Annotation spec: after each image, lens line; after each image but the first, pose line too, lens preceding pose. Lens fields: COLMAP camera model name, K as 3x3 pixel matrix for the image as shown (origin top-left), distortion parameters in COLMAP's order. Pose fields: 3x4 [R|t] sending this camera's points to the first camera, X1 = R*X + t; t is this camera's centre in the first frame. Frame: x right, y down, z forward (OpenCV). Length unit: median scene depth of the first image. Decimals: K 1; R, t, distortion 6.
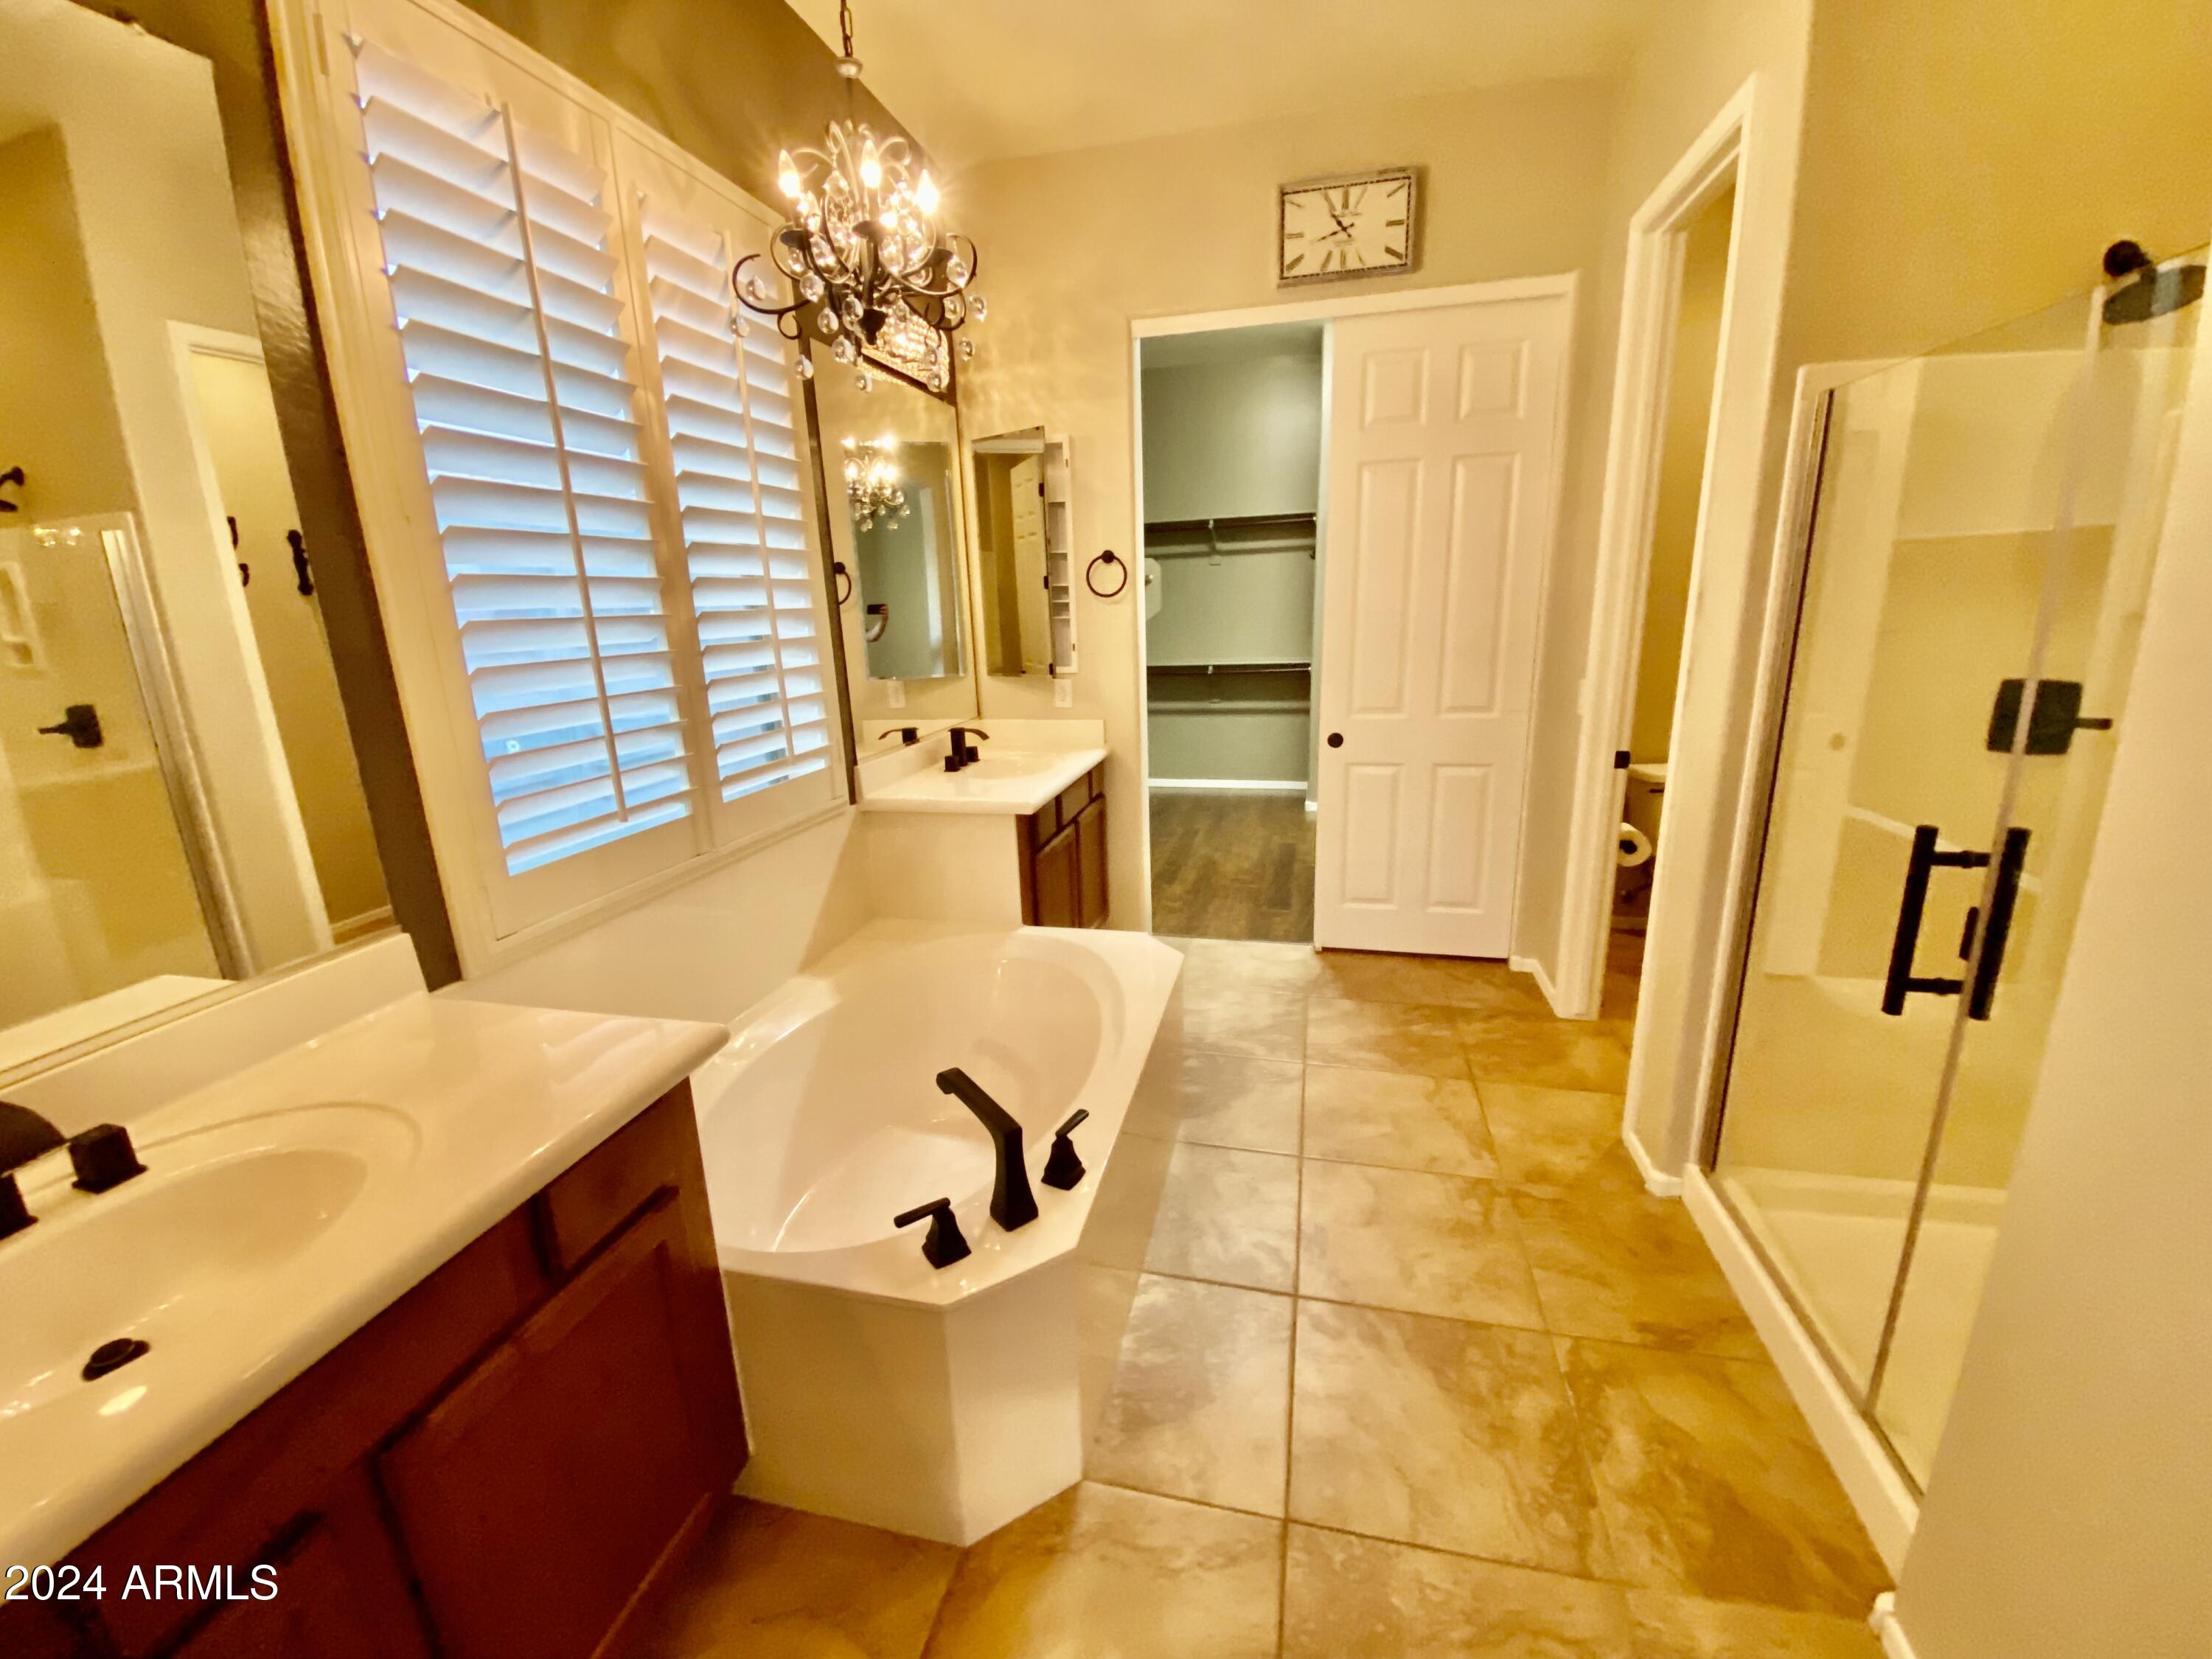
lens RADIAL K [[909.8, 0, 1106.0], [0, 909.8, 829.5], [0, 0, 1]] dist [0.019652, -0.020419]
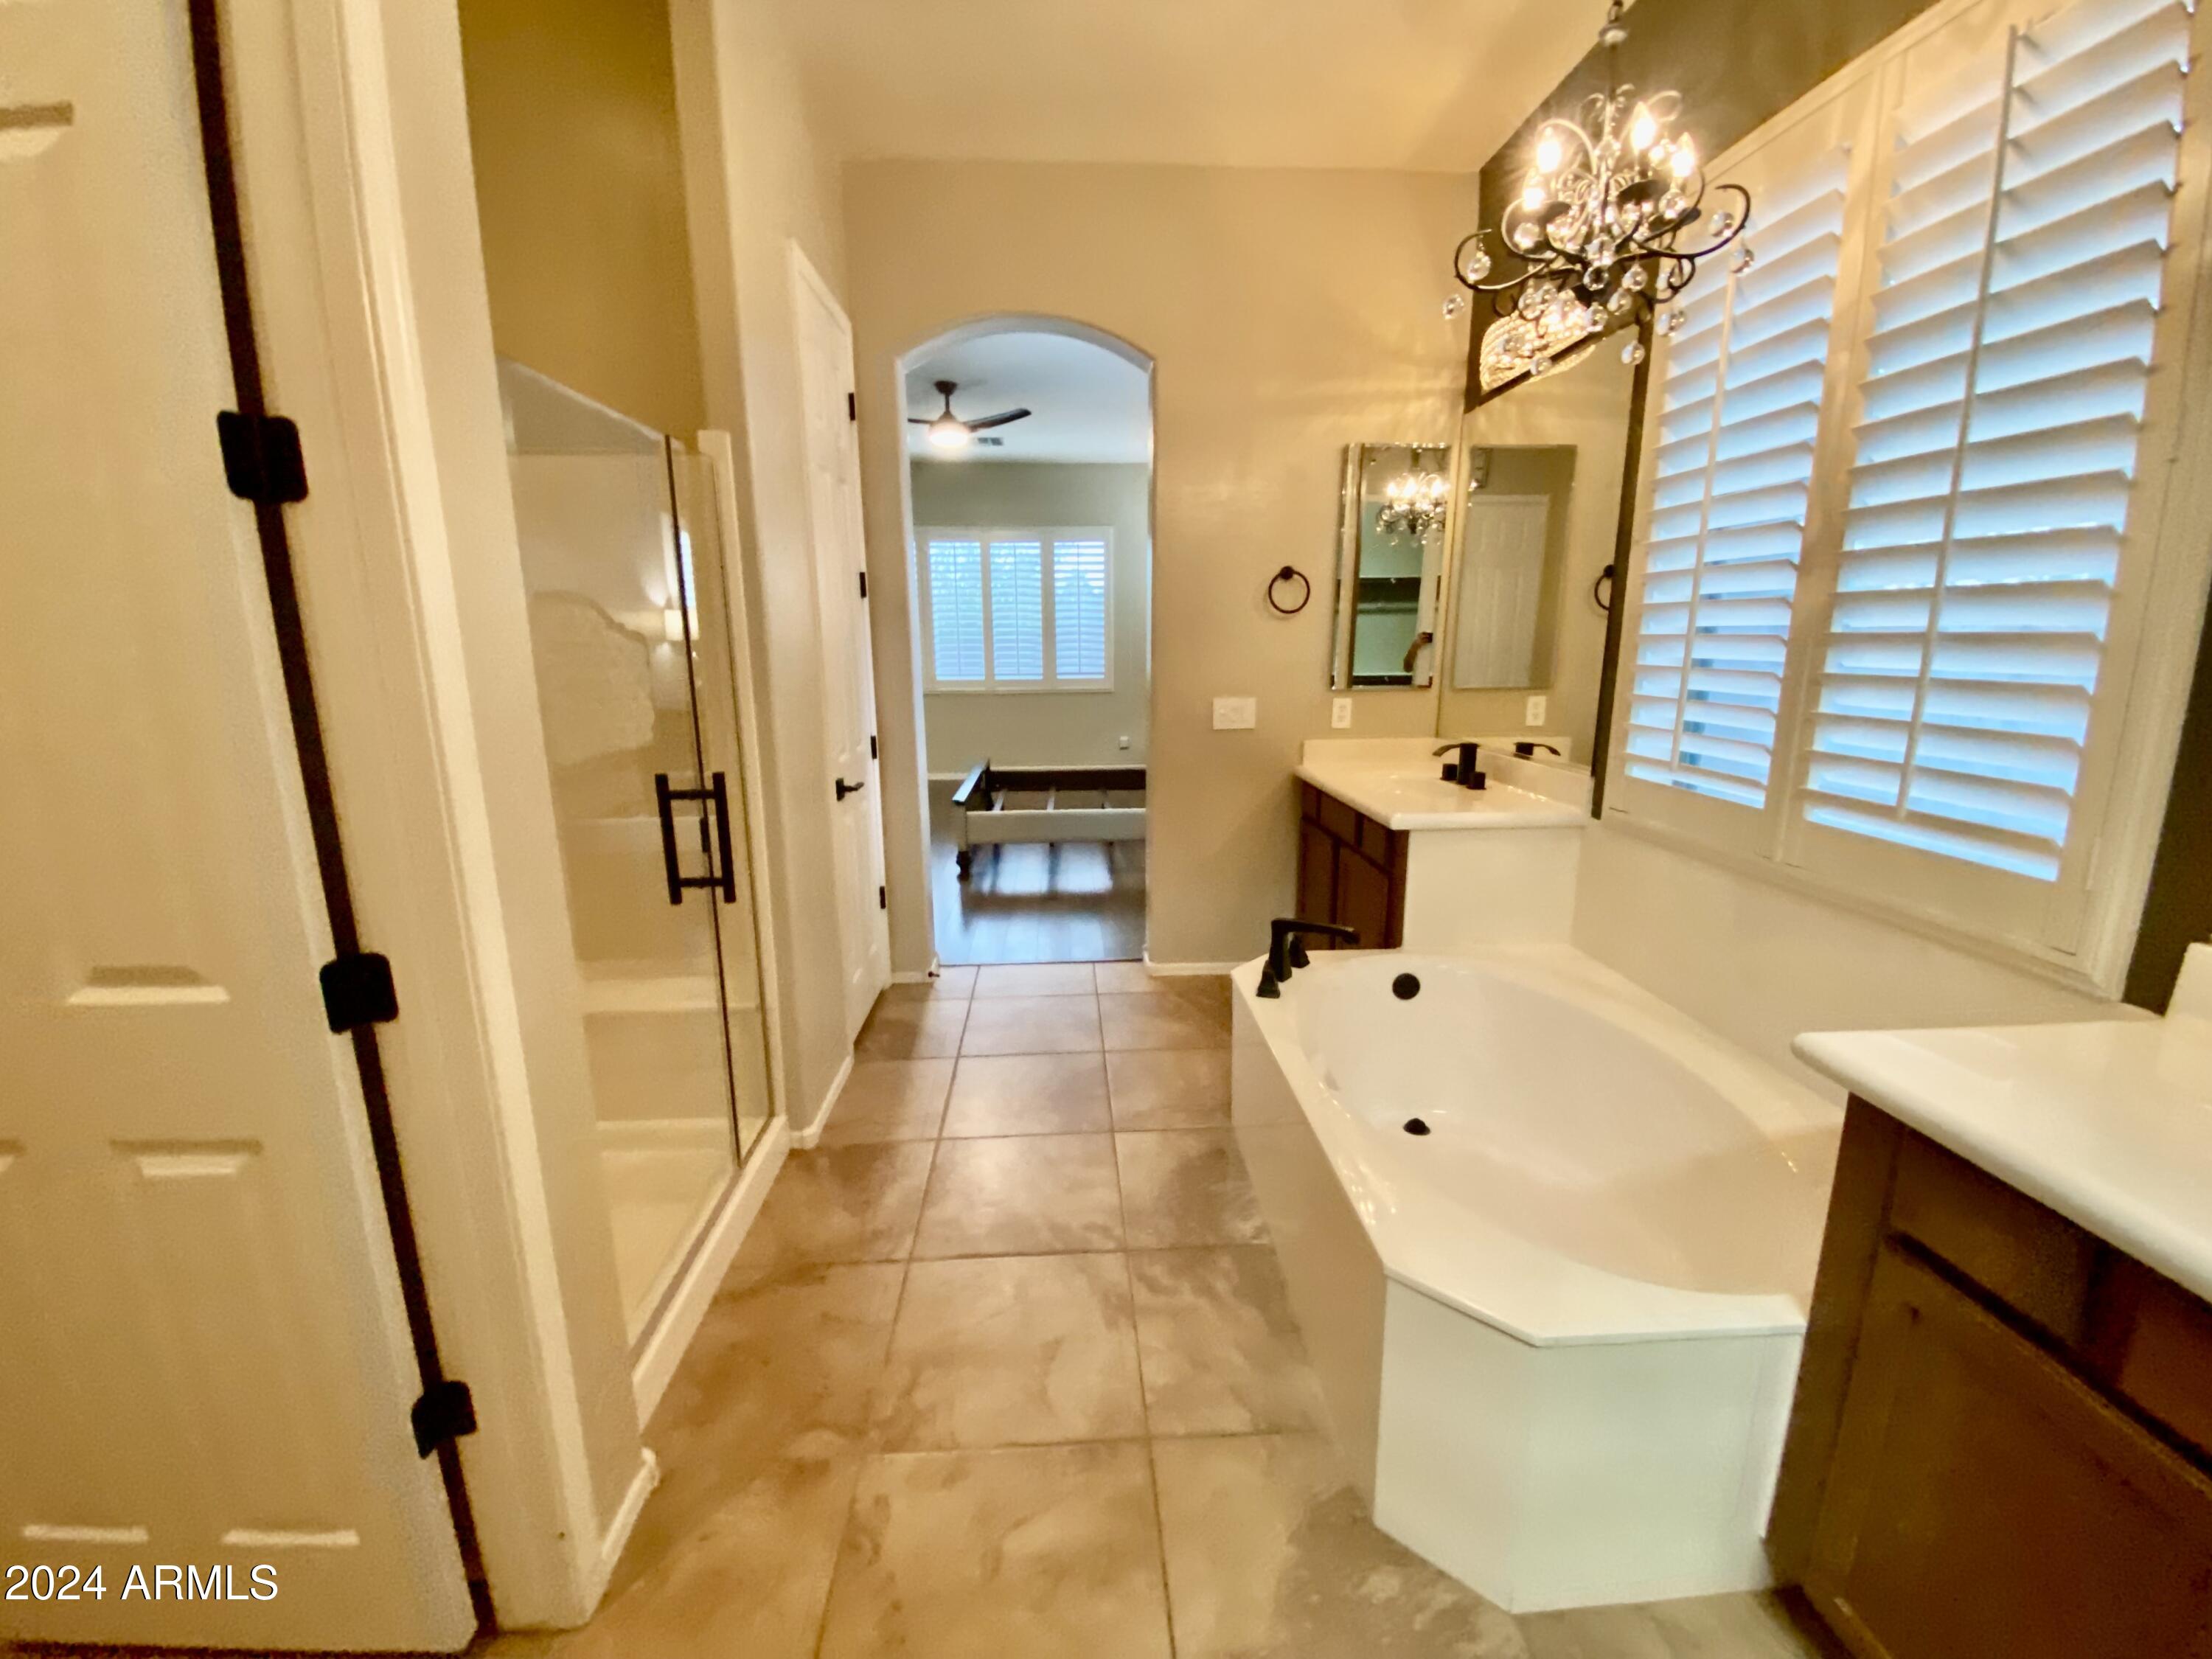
lens RADIAL K [[909.8, 0, 1106.0], [0, 909.8, 829.5], [0, 0, 1]] dist [0.019652, -0.020419]
pose [[-0.959806, 0.085342, -0.267373, 0.474986], [-0.041907, 0.898391, 0.437193, -0.398086], [0.277517, 0.430825, -0.858705, 1.689507]]
